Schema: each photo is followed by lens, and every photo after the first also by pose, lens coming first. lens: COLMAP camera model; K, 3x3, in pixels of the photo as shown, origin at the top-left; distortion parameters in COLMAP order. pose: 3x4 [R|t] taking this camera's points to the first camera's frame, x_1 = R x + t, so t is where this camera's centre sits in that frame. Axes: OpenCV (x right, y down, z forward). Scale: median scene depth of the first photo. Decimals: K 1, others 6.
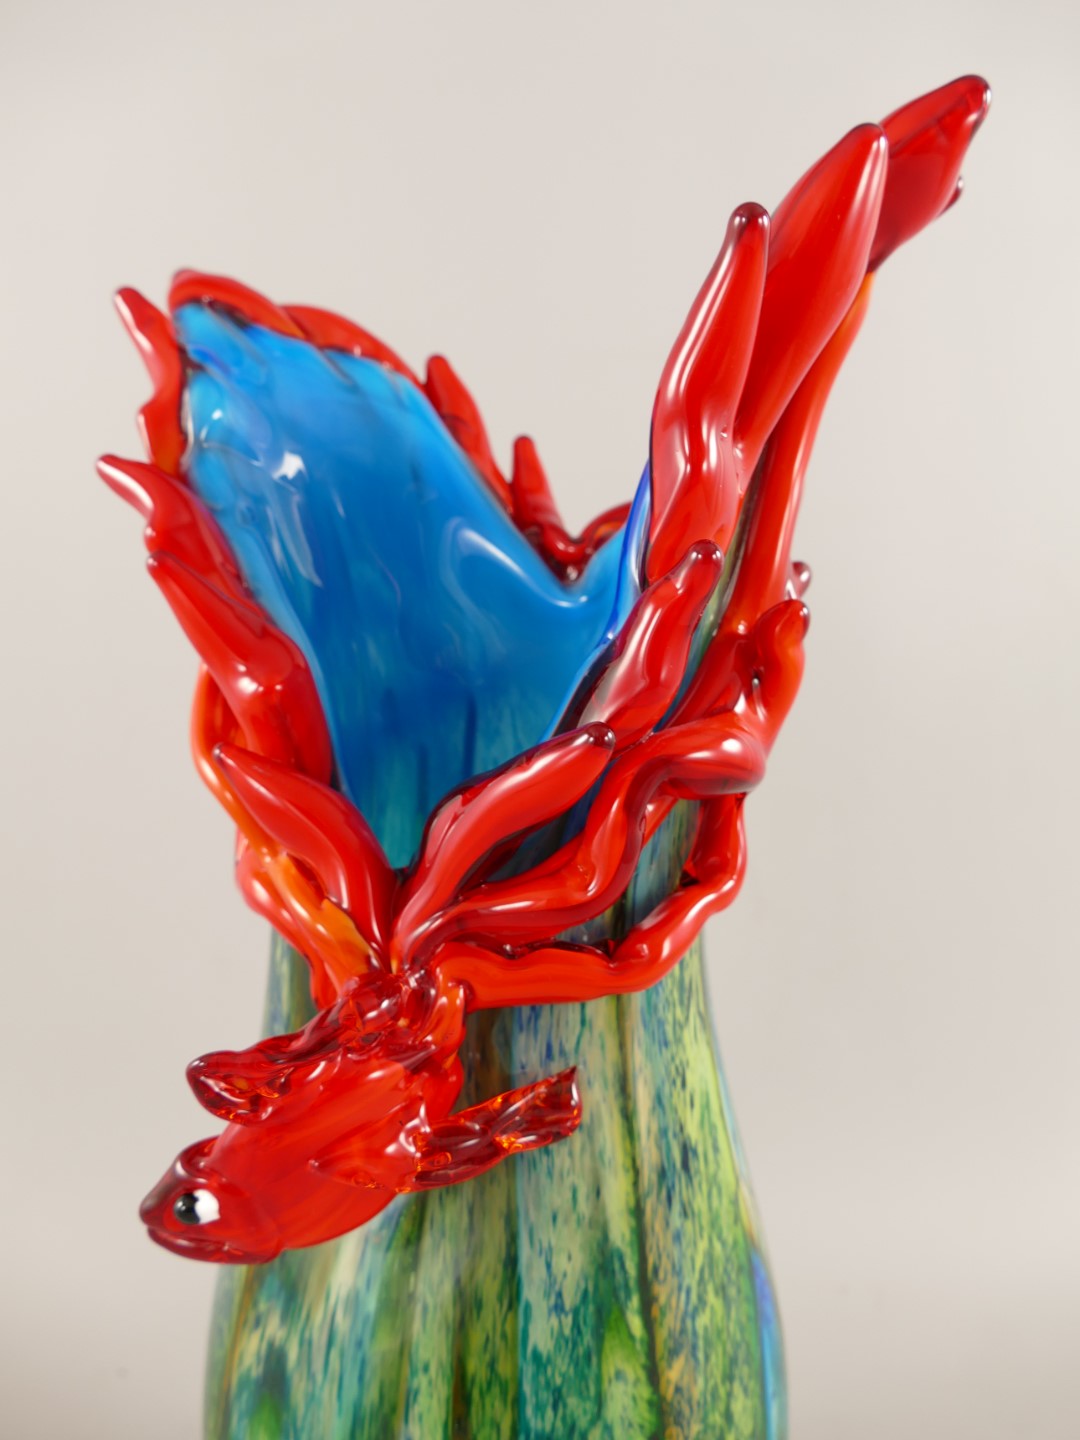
lens RADIAL K [[1181.6, 0, 540.0], [0, 1181.6, 720.0], [0, 0, 1]] dist [0.013444, 0.004817]
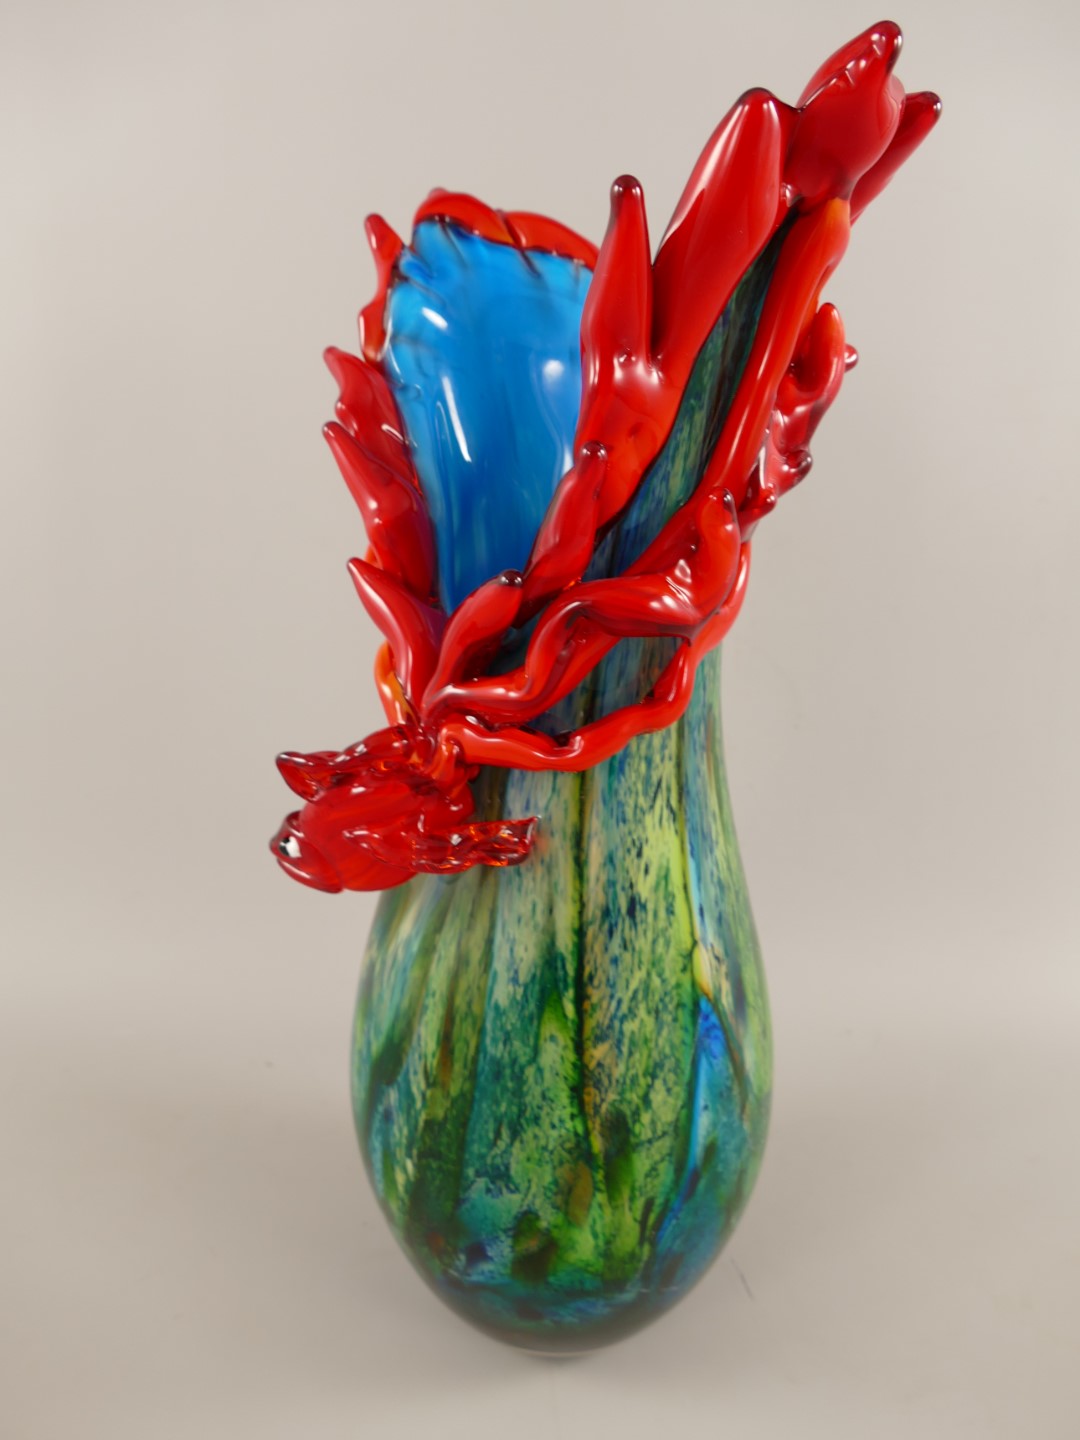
lens RADIAL K [[1233.5, 0, 540.0], [0, 1233.5, 720.0], [0, 0, 1]] dist [0.016536, 0.003633]
pose [[0.860803, 0.158314, -0.483689, 0.687509], [-0.084022, 0.981553, 0.171736, -0.064003], [0.501955, -0.107190, 0.858226, -0.212708]]
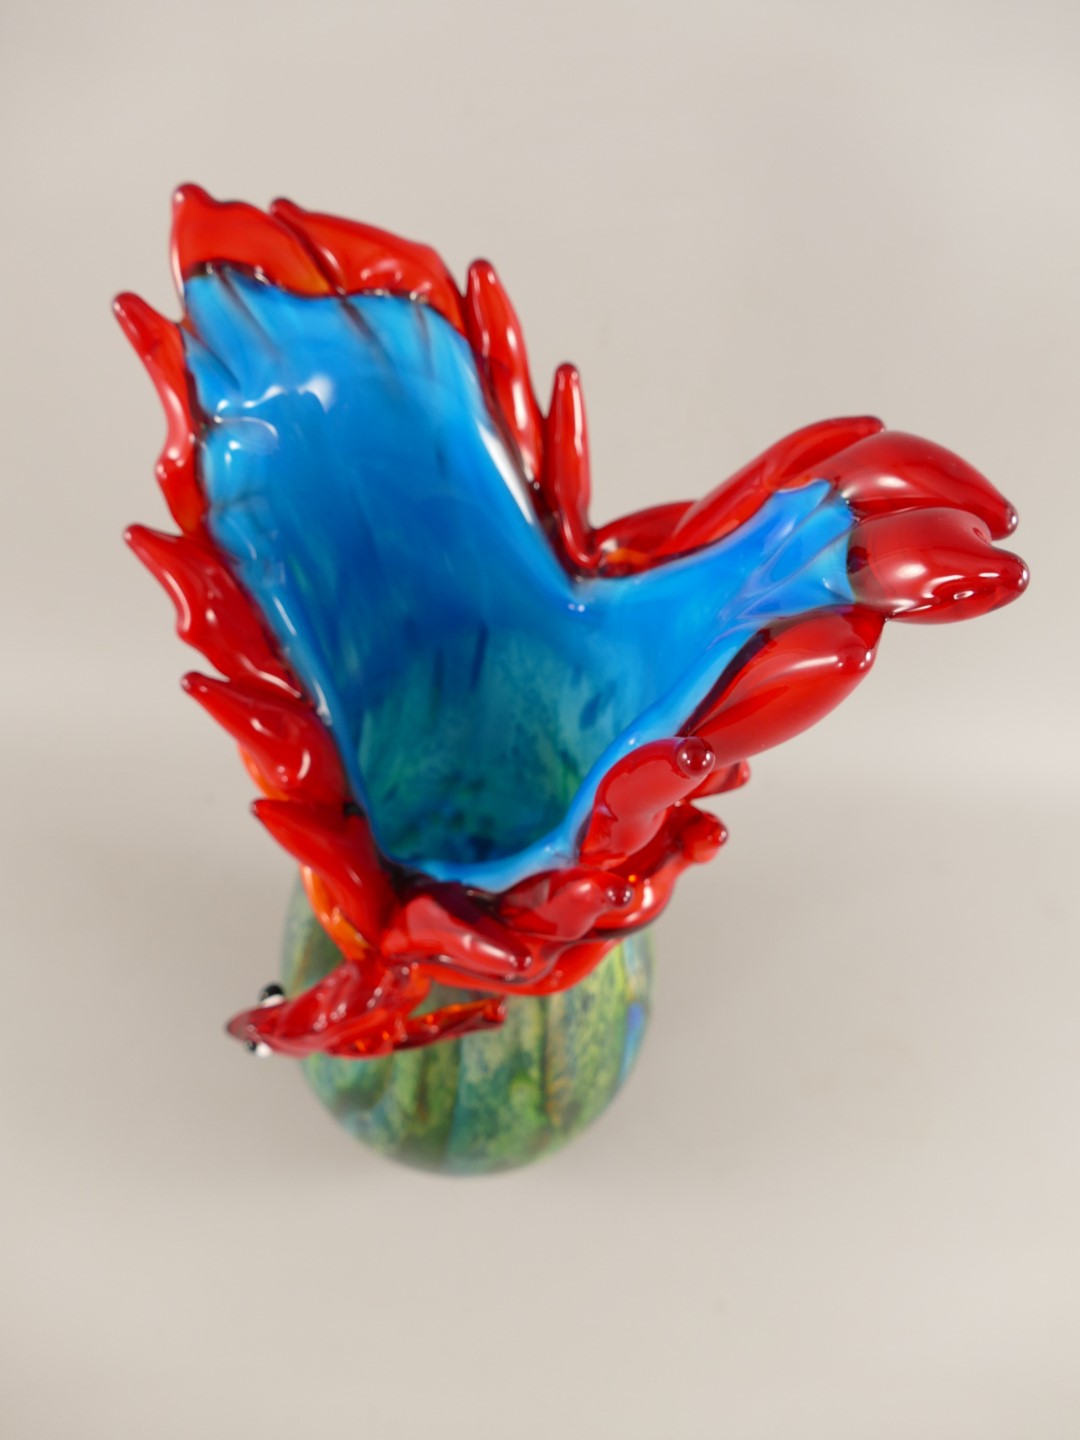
lens RADIAL K [[1233.5, 0, 540.0], [0, 1233.5, 720.0], [0, 0, 1]] dist [0.016536, 0.003633]
pose [[0.983522, 0.177435, -0.034651, 0.060668], [-0.098123, 0.684895, 0.722004, -1.000600], [0.151841, -0.706707, 0.691020, 0.191829]]
